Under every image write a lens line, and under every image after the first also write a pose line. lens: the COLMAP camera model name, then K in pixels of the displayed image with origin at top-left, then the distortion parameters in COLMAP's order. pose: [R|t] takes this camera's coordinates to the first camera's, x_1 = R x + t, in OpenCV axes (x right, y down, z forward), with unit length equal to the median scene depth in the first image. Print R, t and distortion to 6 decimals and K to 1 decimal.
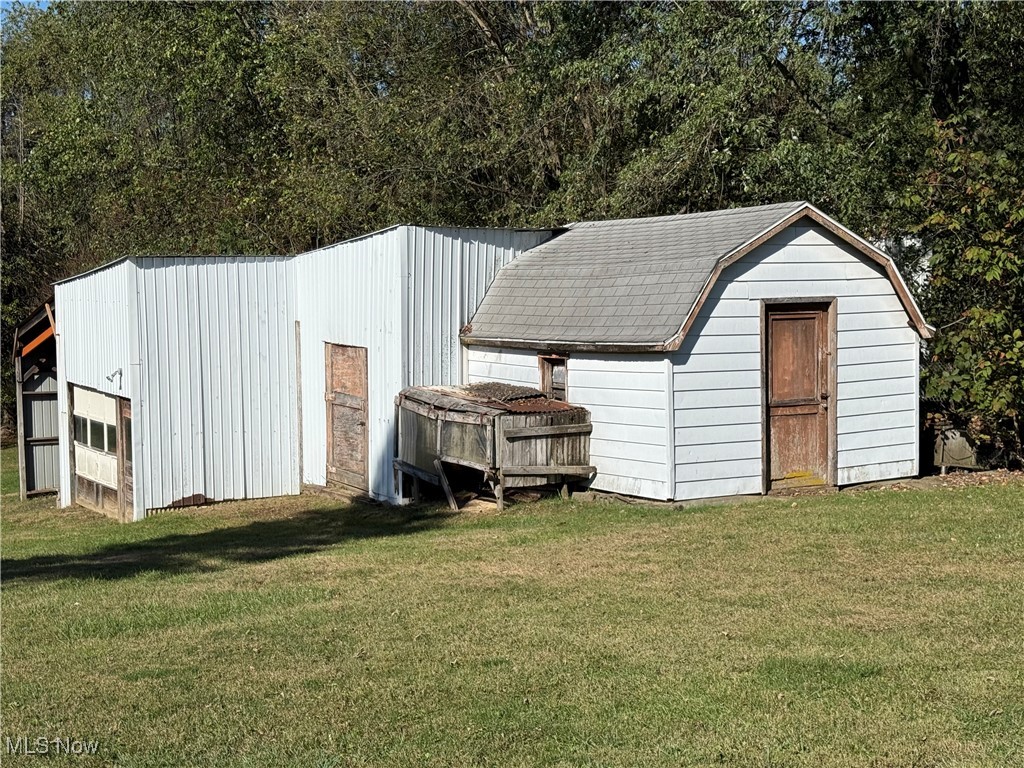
lens RADIAL K [[1416.6, 0, 512.0], [0, 1416.6, 384.0], [0, 0, 1]] dist [0.087917, -0.074700]
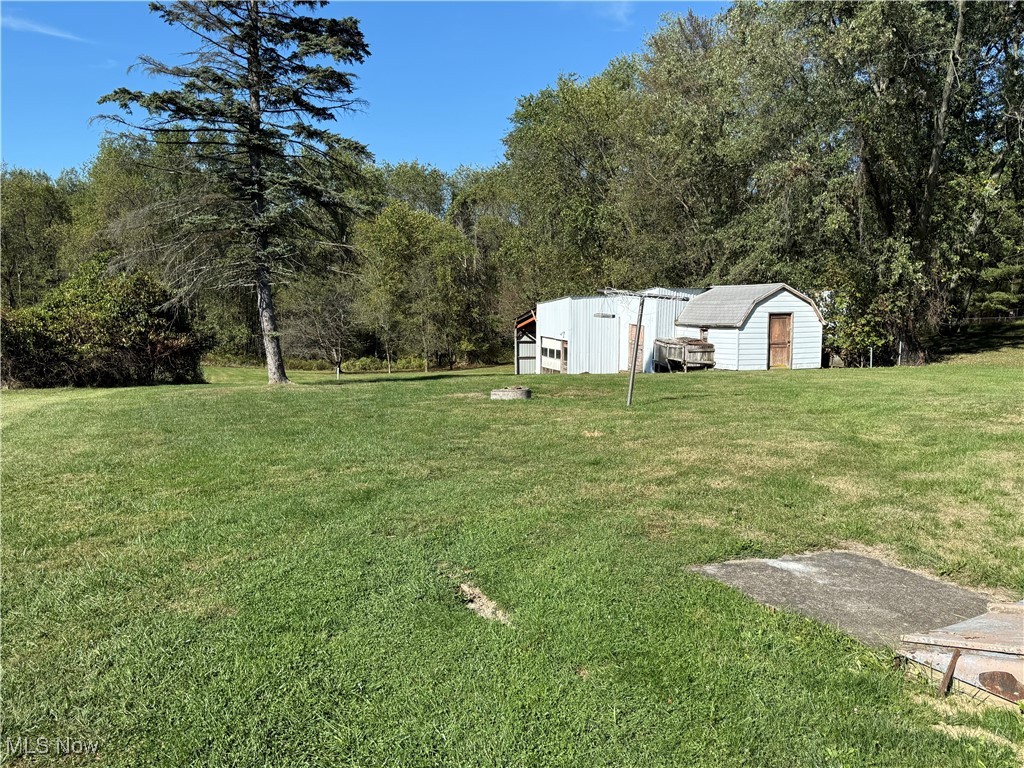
lens RADIAL K [[822.2, 0, 512.0], [0, 822.2, 384.0], [0, 0, 1]] dist [0.149626, -0.253593]
pose [[0.976627, 0.034191, -0.212202, 0.005240], [-0.026749, 0.998926, 0.037843, 0.040079], [0.213268, -0.031282, 0.976493, -0.819348]]
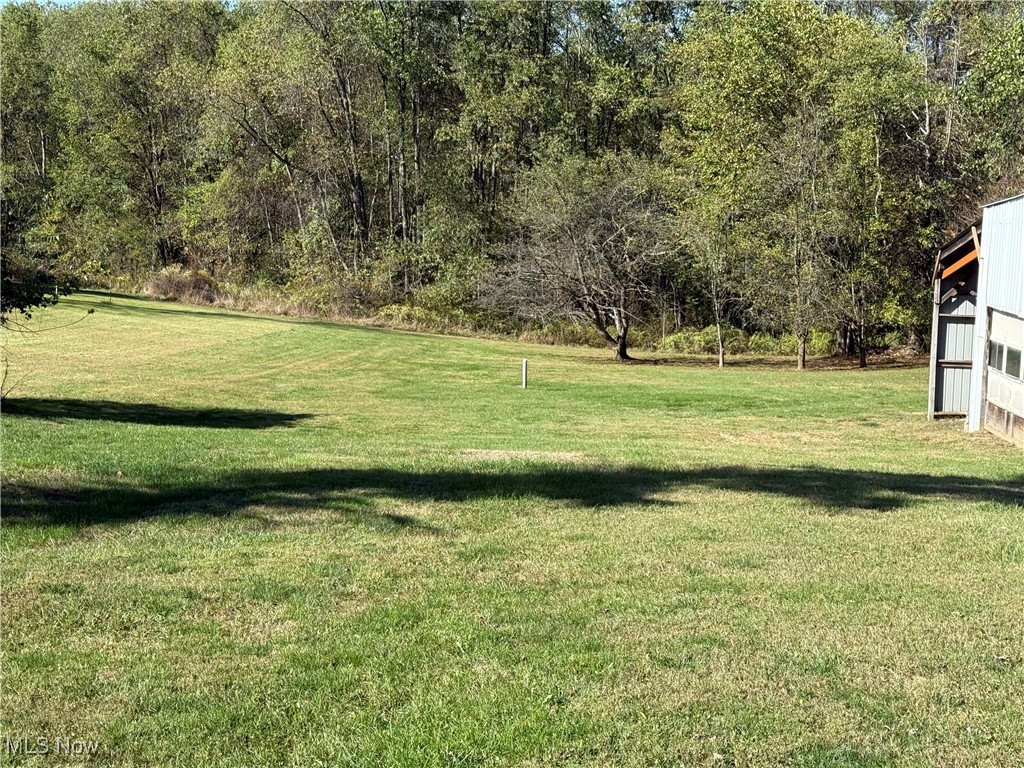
lens RADIAL K [[1416.6, 0, 512.0], [0, 1416.6, 384.0], [0, 0, 1]] dist [0.087917, -0.074700]
pose [[0.816879, 0.096536, -0.568673, -0.012471], [-0.066863, 0.995097, 0.072878, 0.002091], [0.572920, -0.021509, 0.819329, -0.004562]]
